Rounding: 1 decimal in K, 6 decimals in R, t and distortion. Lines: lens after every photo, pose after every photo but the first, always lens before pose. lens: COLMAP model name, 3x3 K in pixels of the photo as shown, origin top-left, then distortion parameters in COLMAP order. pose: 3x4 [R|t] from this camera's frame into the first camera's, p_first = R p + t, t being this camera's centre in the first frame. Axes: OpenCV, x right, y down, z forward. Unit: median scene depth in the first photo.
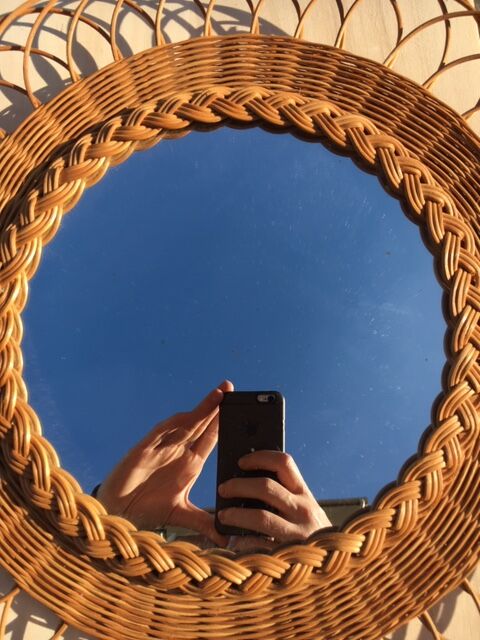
lens RADIAL K [[630.7, 0, 240.0], [0, 630.7, 320.0], [0, 0, 1]] dist [-0.008328, -0.015949]
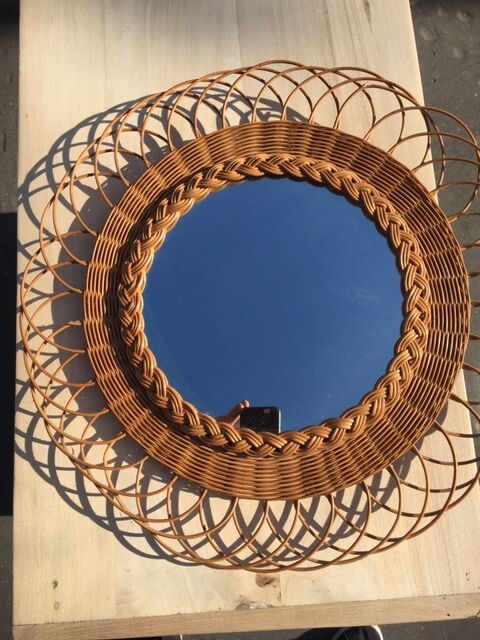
lens RADIAL K [[539.0, 0, 240.0], [0, 539.0, 320.0], [0, 0, 1]] dist [0.004979, 0.003500]
pose [[0.999757, -0.007175, -0.020861, -0.069225], [0.007166, 0.999974, -0.000510, 0.063202], [0.020864, 0.000360, 0.999782, -0.418216]]
